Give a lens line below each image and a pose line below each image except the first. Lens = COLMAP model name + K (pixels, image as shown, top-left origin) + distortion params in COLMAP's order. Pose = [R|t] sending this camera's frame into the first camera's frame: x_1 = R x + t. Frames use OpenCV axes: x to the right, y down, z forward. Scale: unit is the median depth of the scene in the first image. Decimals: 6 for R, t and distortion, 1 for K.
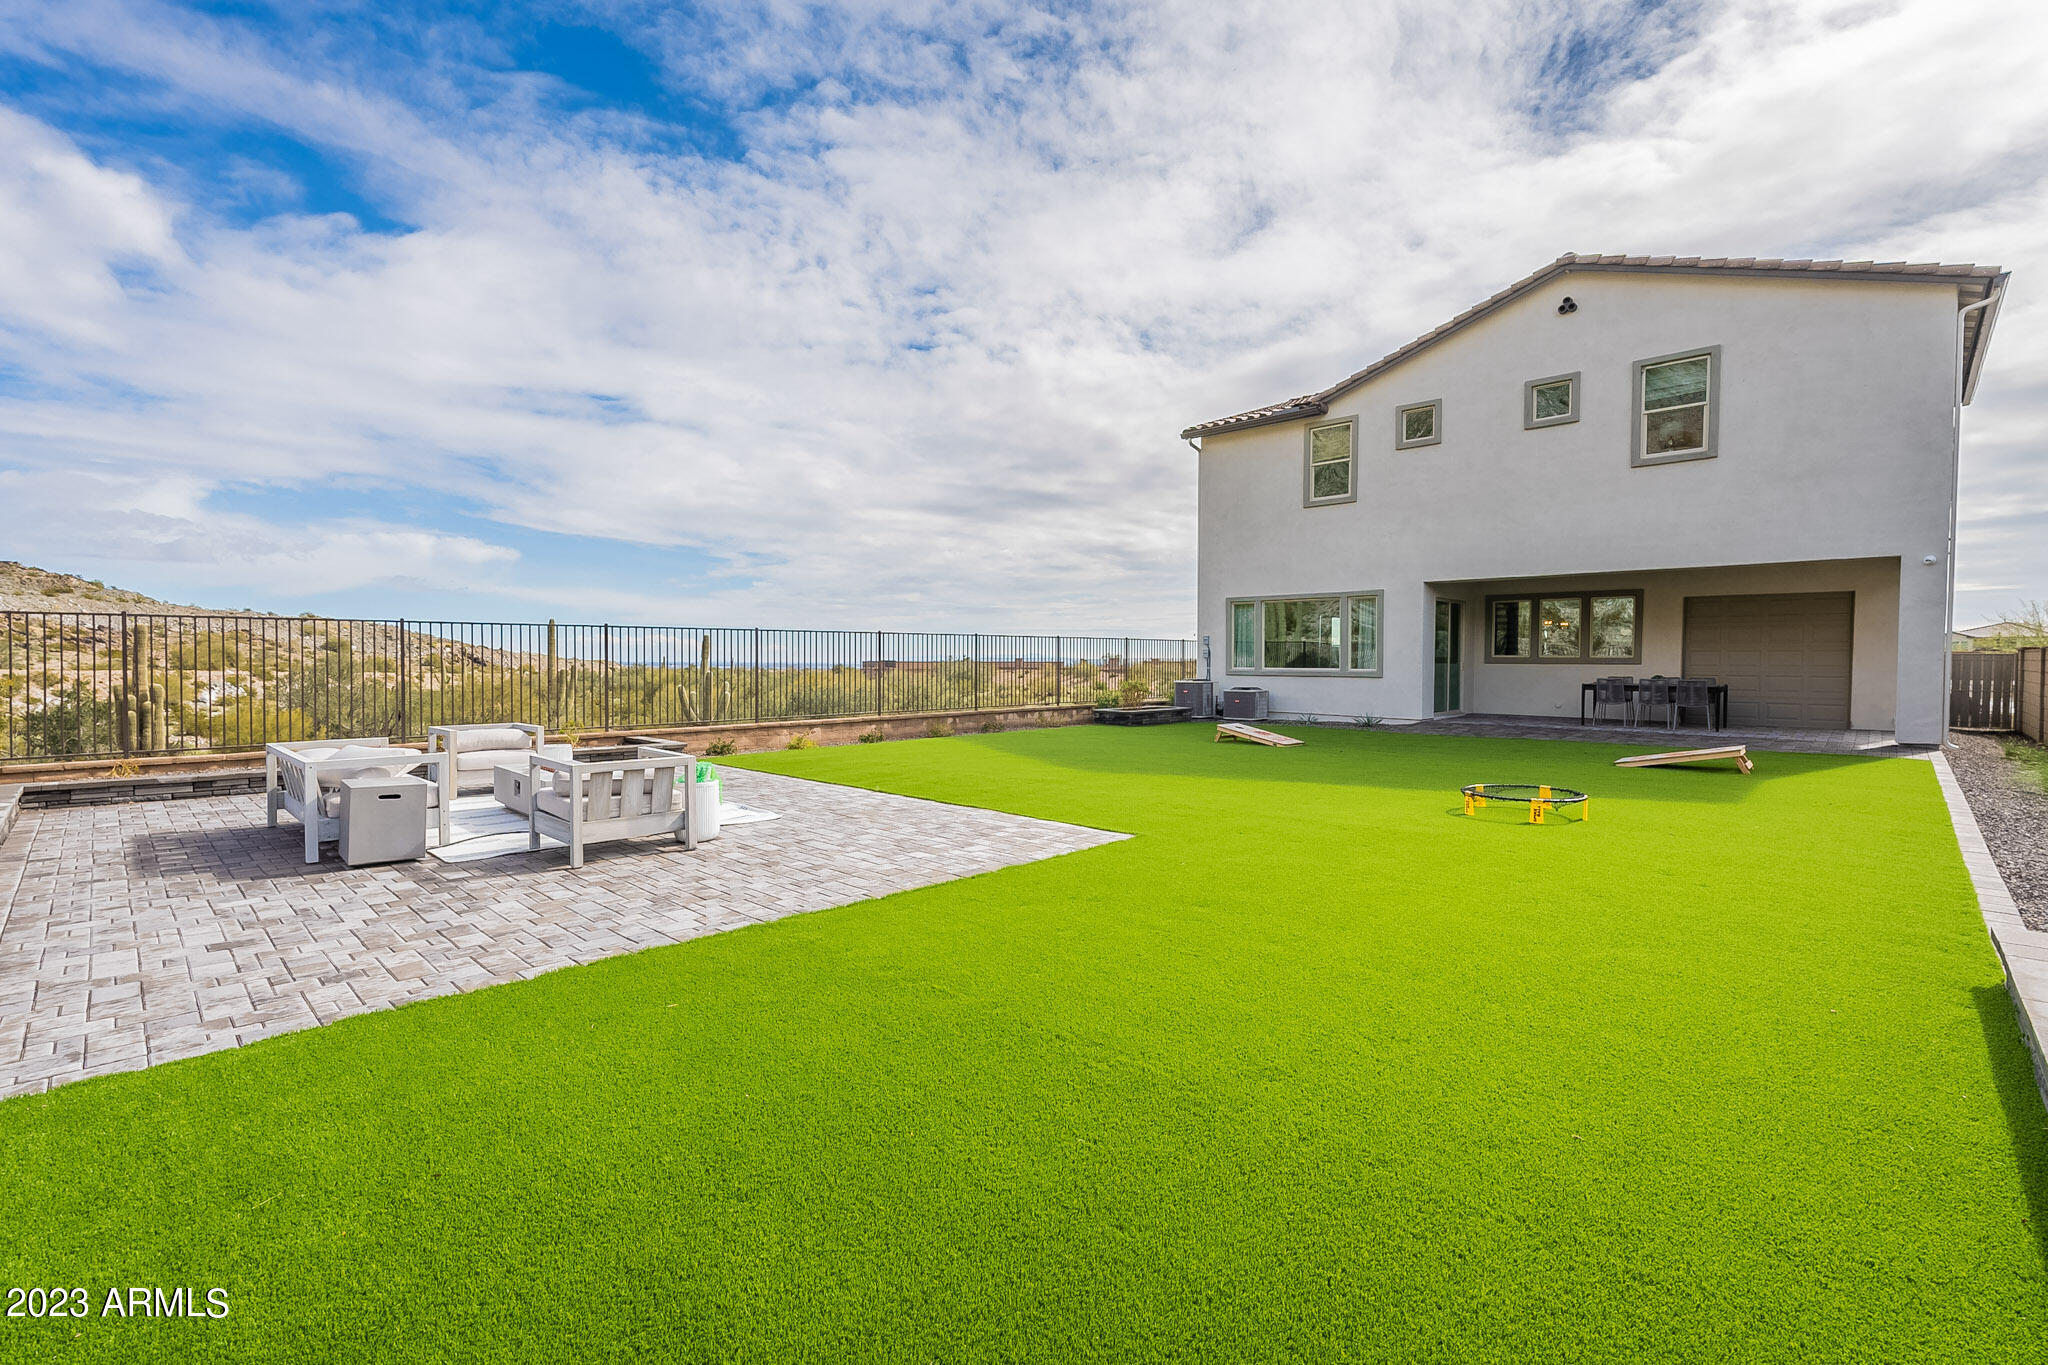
lens RADIAL K [[915.6, 0, 1019.9], [0, 915.6, 679.3], [0, 0, 1]] dist [-0.000713, -0.000063]
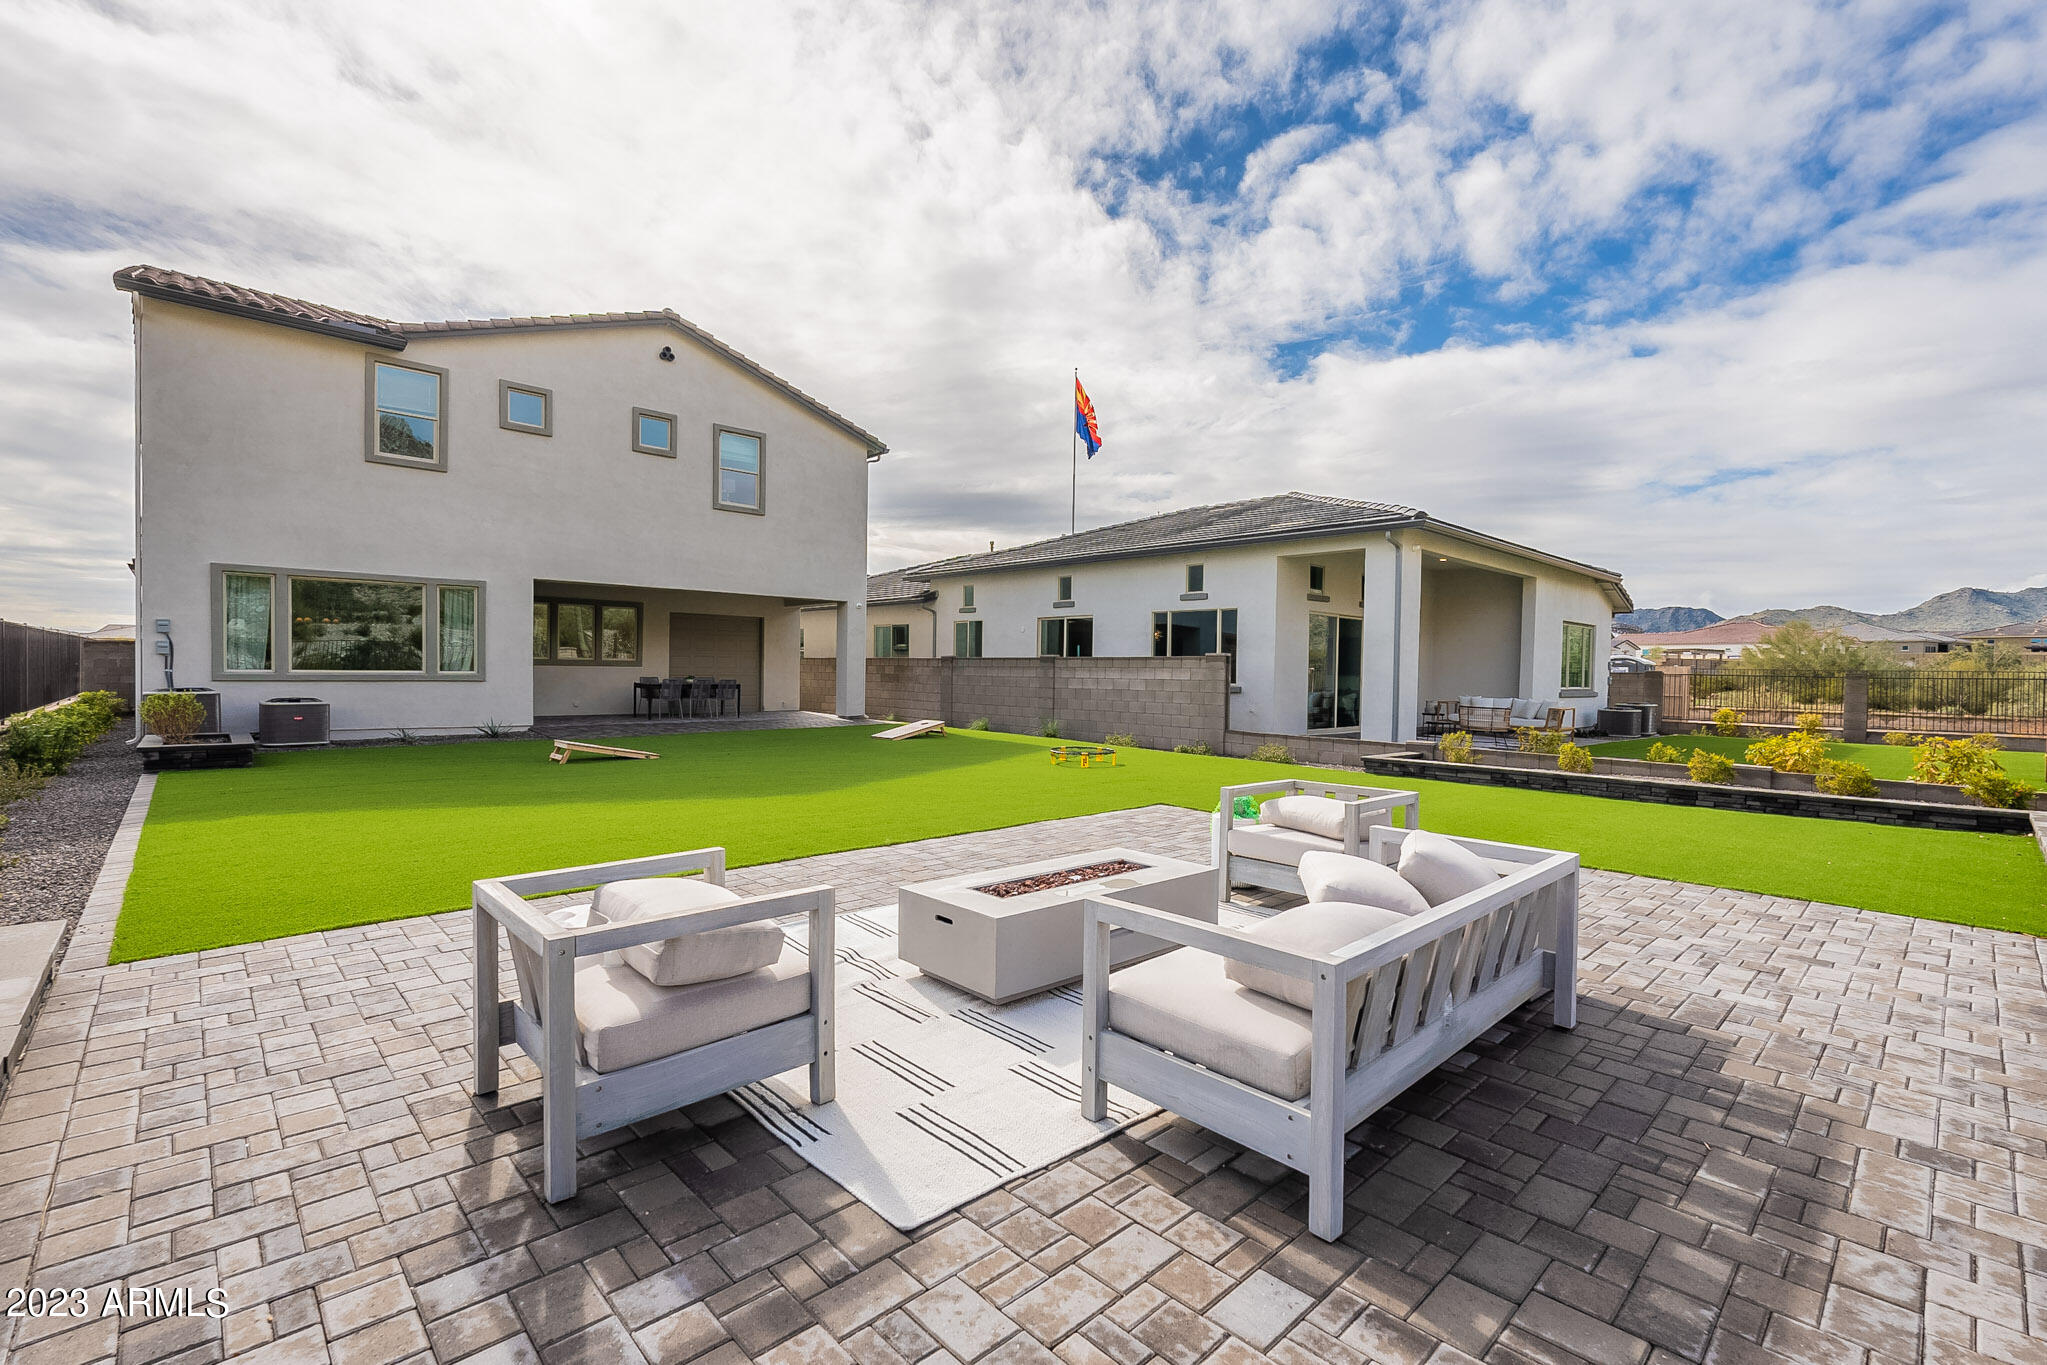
lens RADIAL K [[915.2, 0, 1021.4], [0, 915.2, 685.7], [0, 0, 1]] dist [-0.000713, -0.000063]
pose [[0.019330, -0.021383, 0.999584, -0.471599], [0.008946, 0.999735, 0.021213, -0.011543], [-0.999773, 0.008533, 0.019517, 0.462429]]
